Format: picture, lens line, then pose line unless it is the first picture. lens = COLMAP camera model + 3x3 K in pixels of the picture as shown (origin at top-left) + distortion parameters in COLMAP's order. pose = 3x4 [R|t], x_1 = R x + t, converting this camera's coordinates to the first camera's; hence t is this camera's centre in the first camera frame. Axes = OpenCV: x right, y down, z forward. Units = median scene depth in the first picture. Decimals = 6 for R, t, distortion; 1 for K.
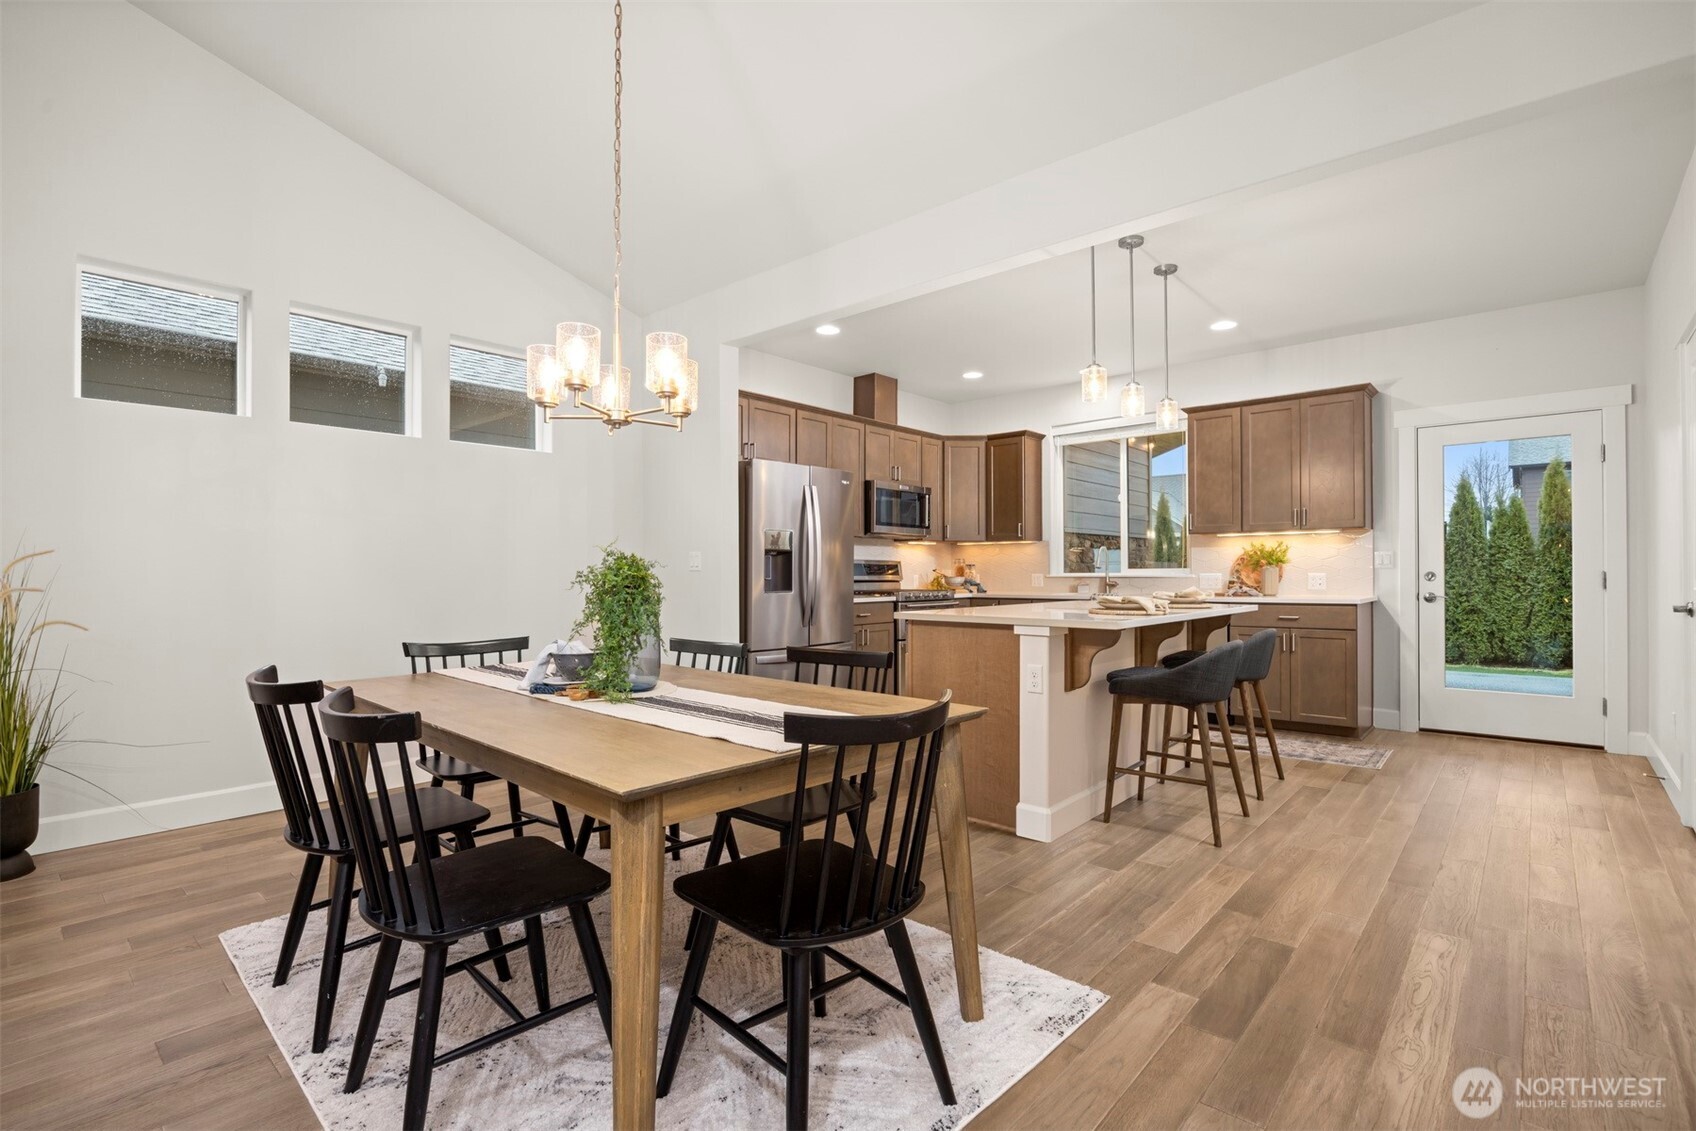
lens RADIAL K [[775.8, 0, 846.9], [0, 775.8, 573.5], [0, 0, 1]] dist [-0.017073, 0.000075]
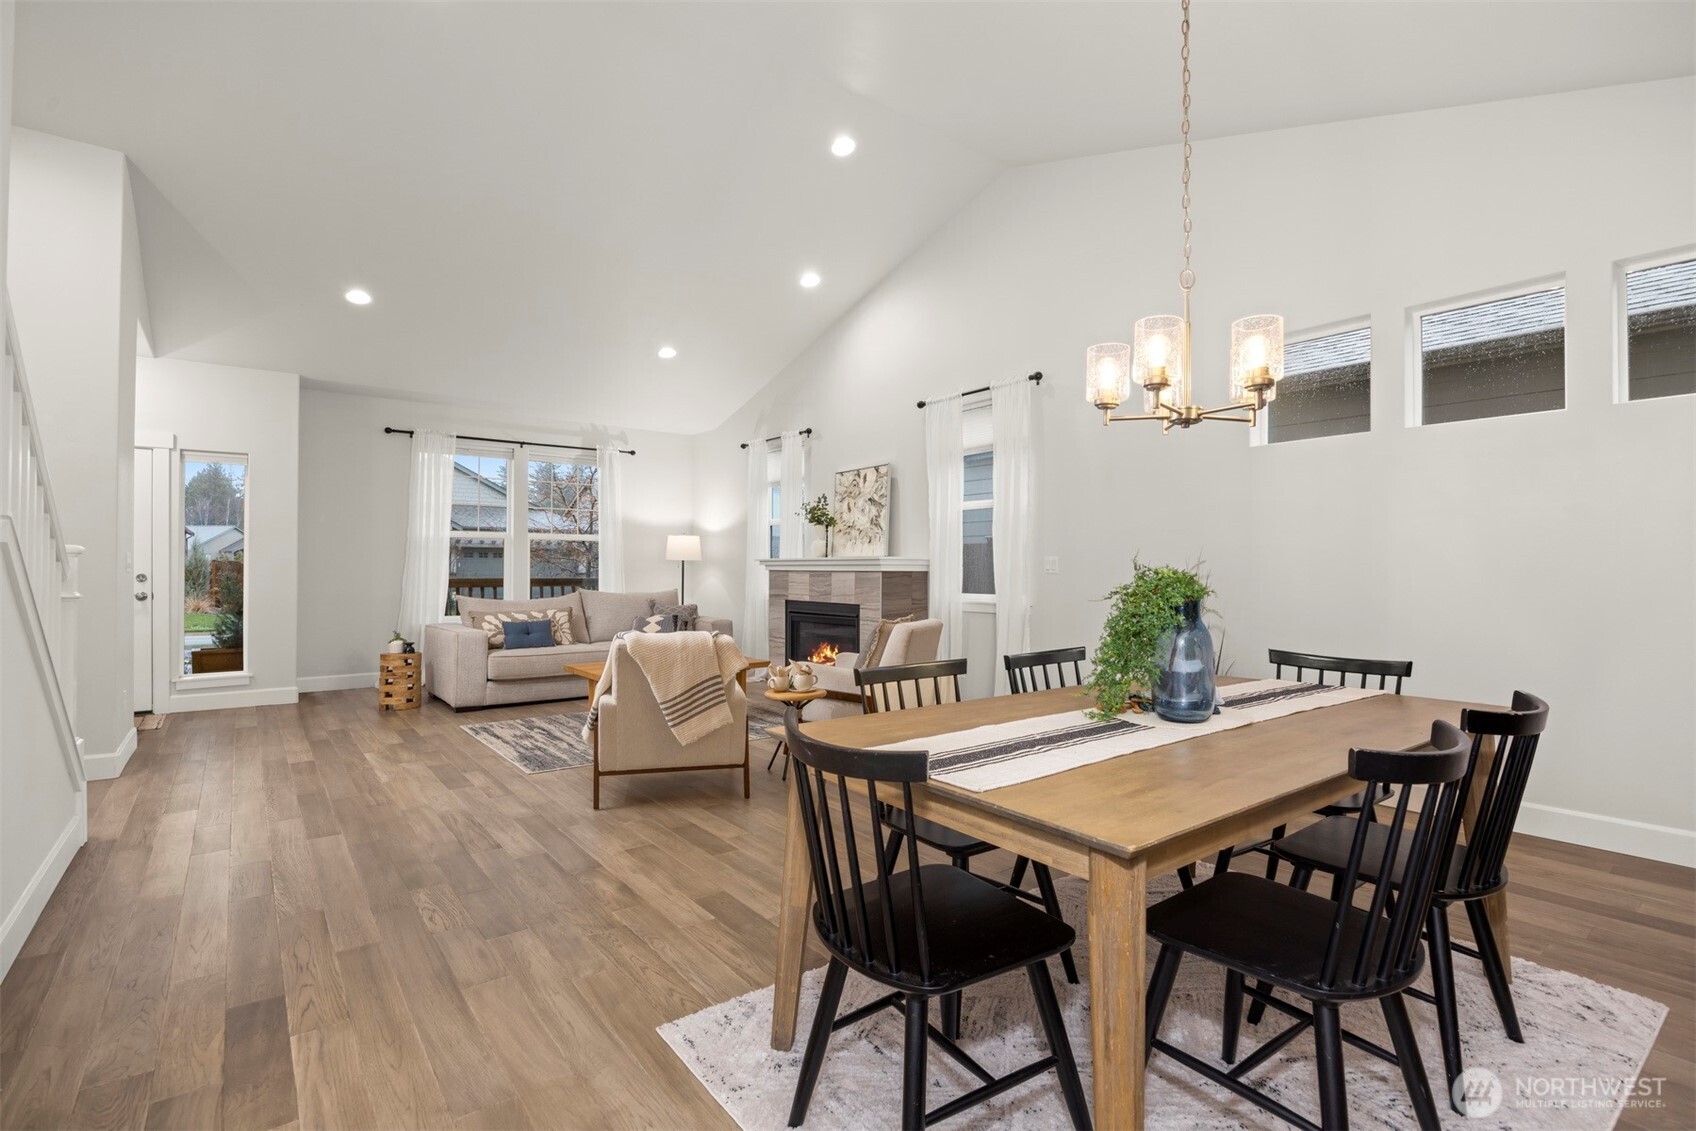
lens RADIAL K [[775.8, 0, 850.6], [0, 775.8, 564.5], [0, 0, 1]] dist [-0.017073, 0.000075]
pose [[-0.165250, -0.001597, -0.986250, 0.232421], [-0.001364, 0.999998, -0.001390, -0.009815], [0.986251, 0.001115, -0.165252, 0.272542]]
